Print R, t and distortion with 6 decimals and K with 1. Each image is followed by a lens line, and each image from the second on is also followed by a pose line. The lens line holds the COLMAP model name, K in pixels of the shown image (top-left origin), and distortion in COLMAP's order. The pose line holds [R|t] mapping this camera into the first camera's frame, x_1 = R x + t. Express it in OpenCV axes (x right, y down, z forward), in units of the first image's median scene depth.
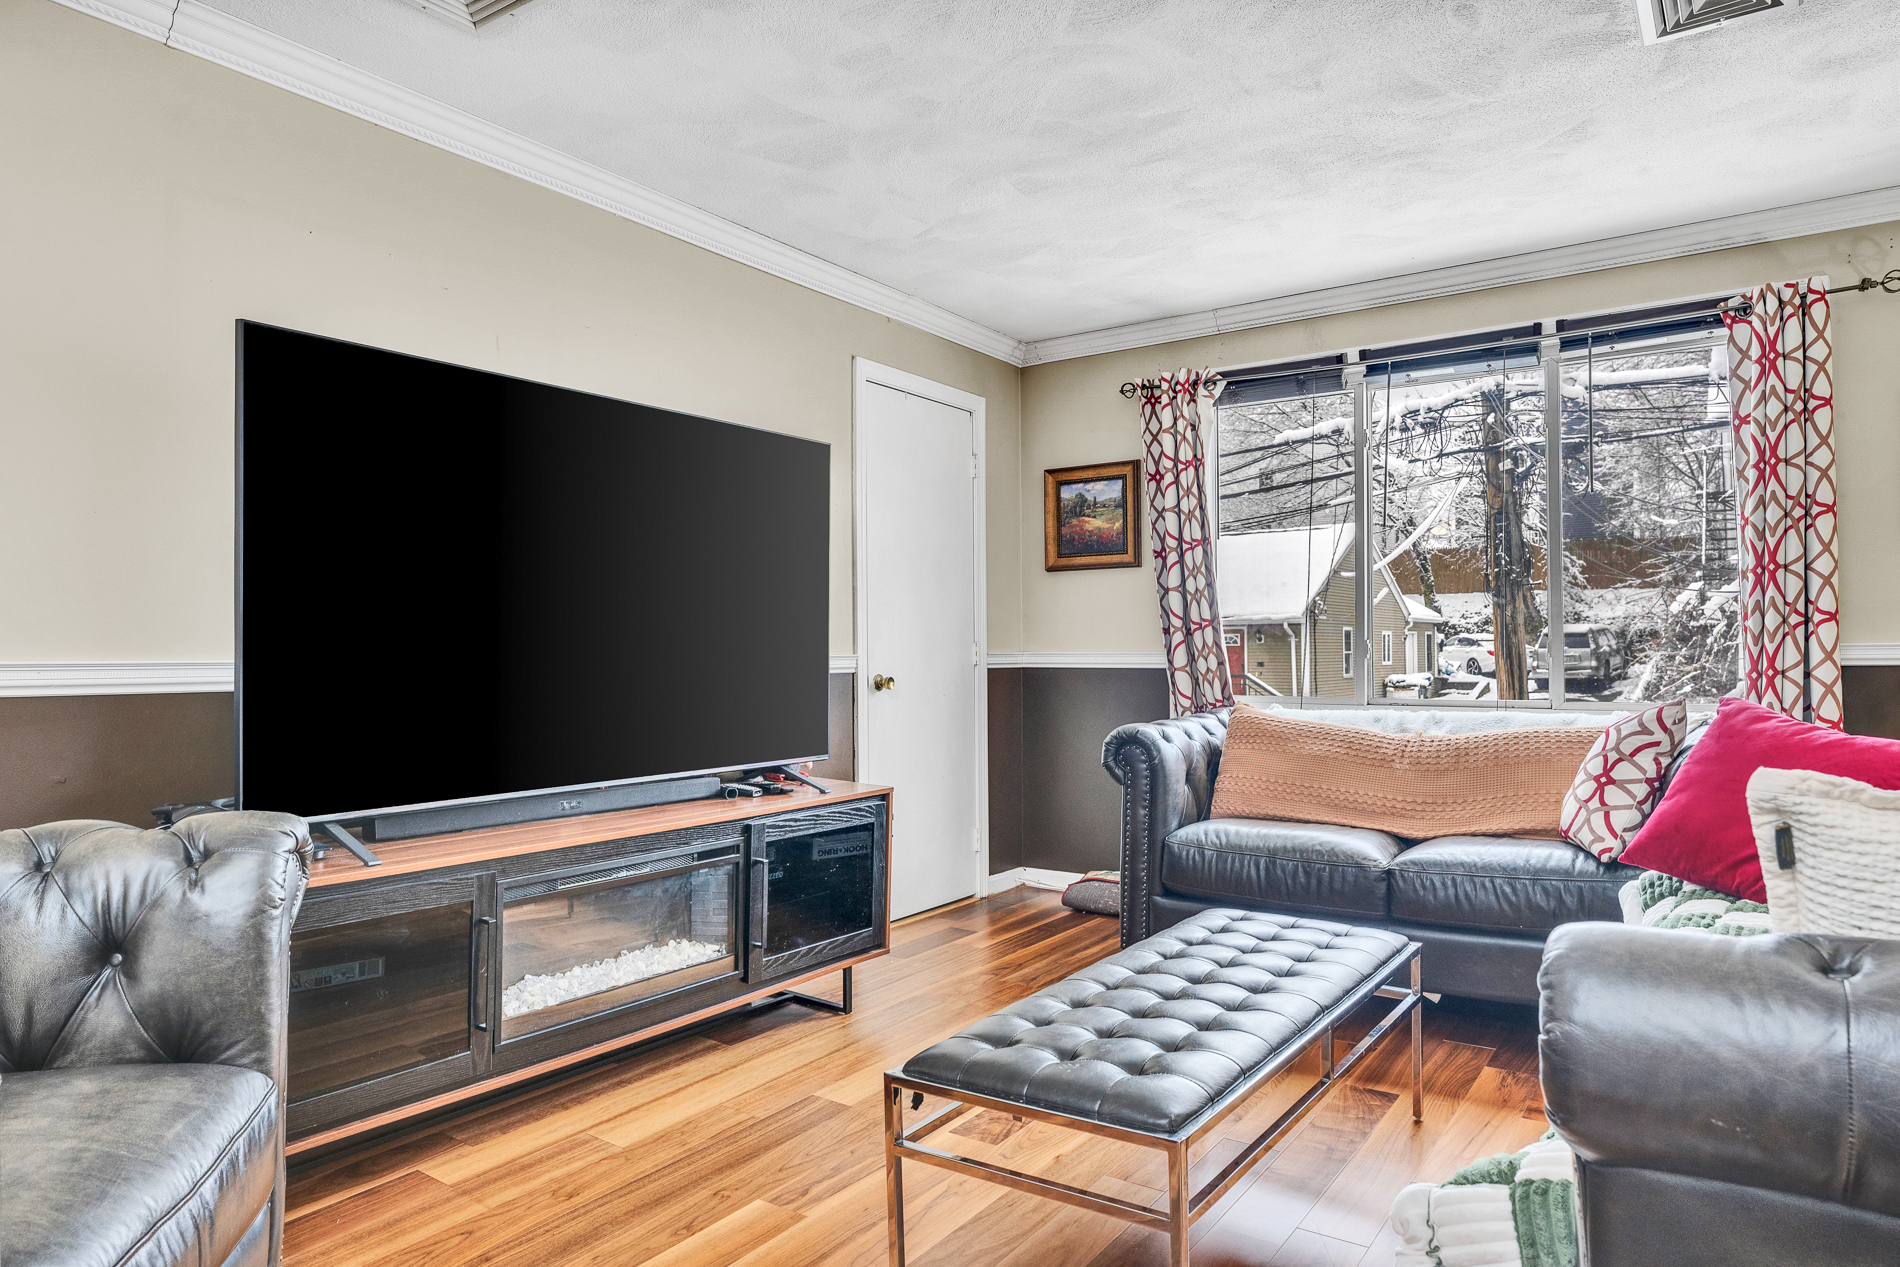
lens RADIAL K [[1186.4, 0, 943.2], [0, 1186.4, 645.5], [0, 0, 1]] dist [0.003052, -0.000998]
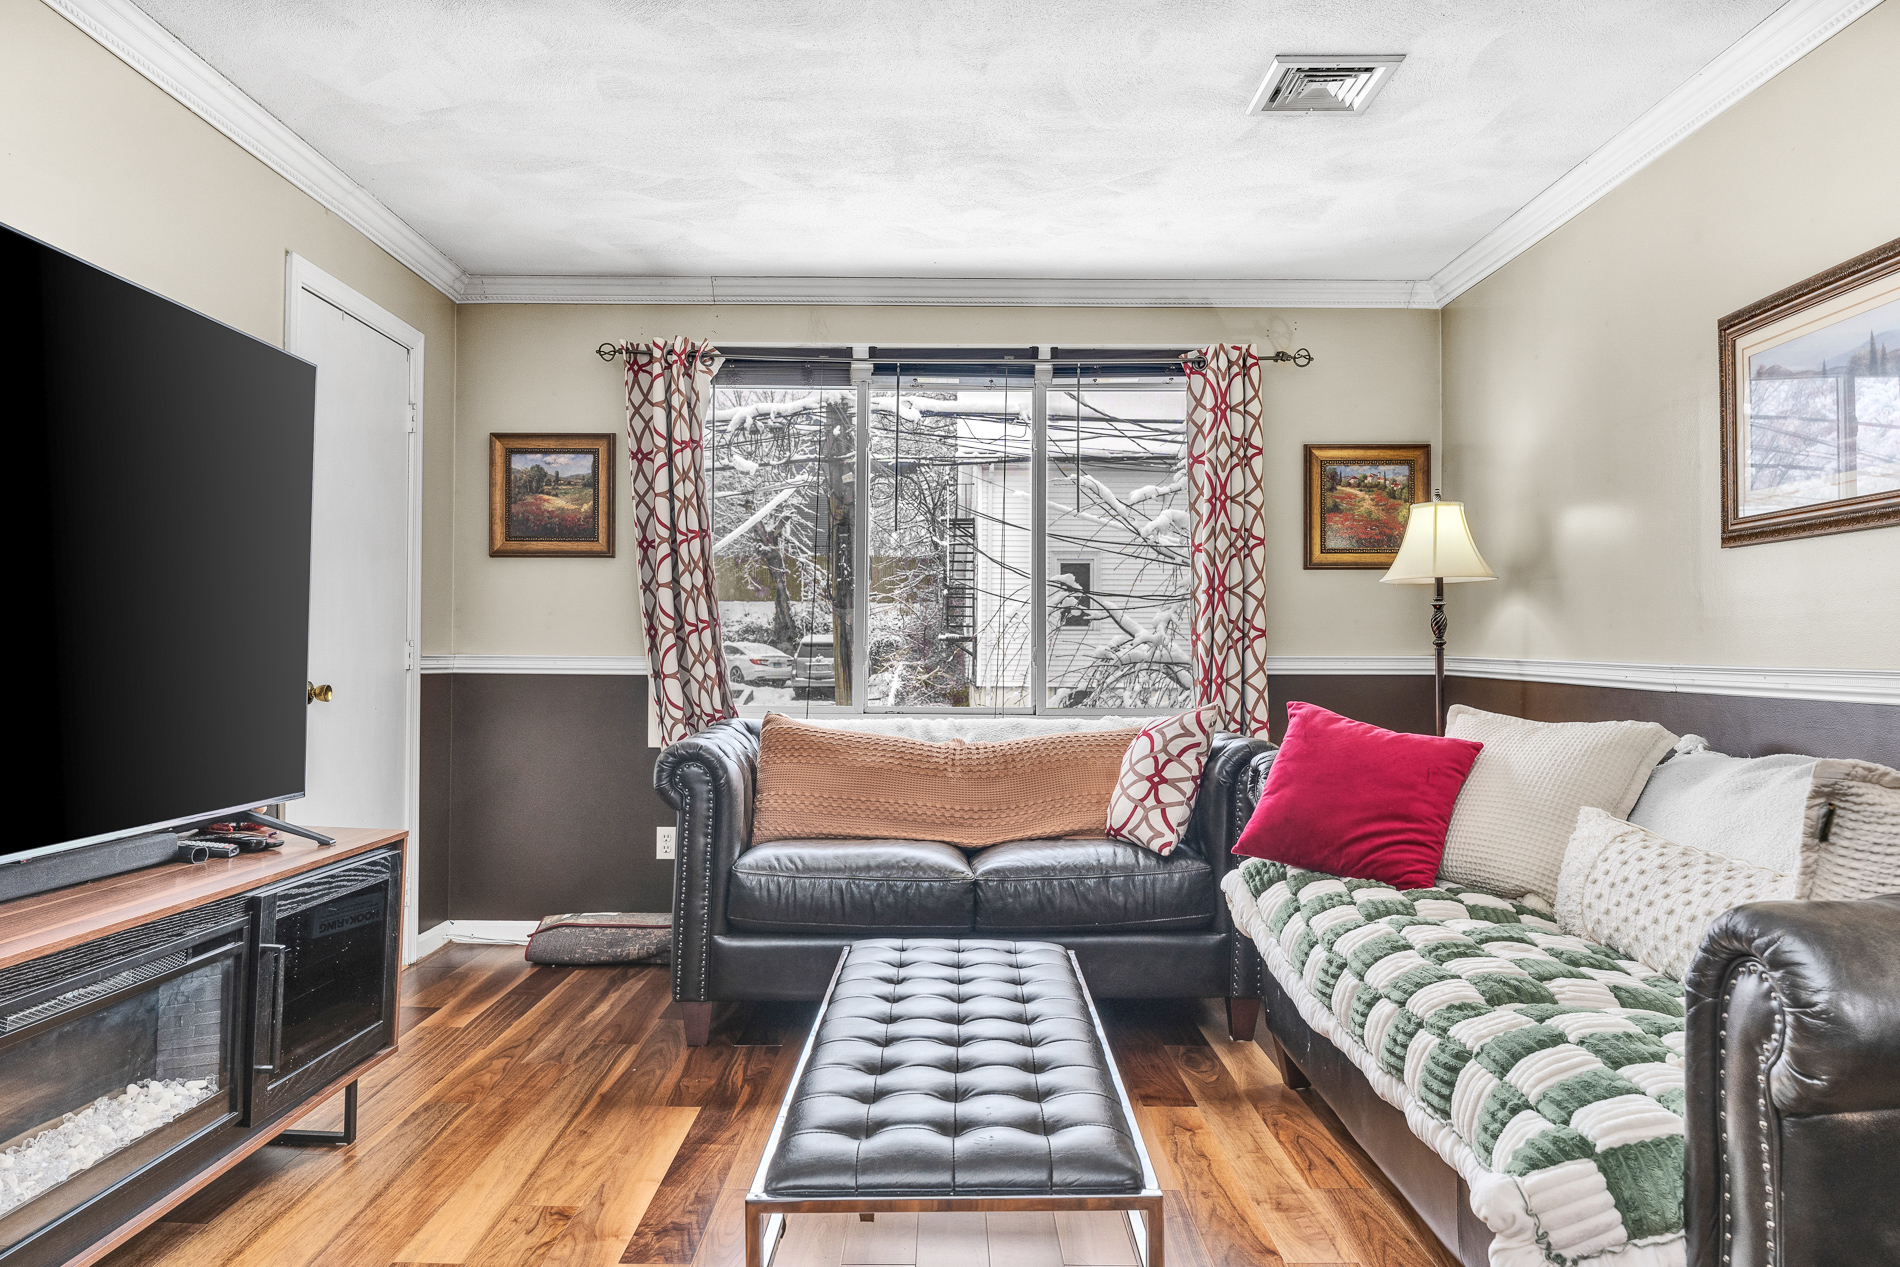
lens RADIAL K [[1277.5, 0, 953.4], [0, 1277.5, 644.3], [0, 0, 1]] dist [0.006061, -0.002571]
pose [[0.818284, 0.017657, 0.574542, -0.225872], [-0.014344, 0.999844, -0.010298, 0.004090], [-0.574634, 0.000186, 0.818410, 0.131409]]
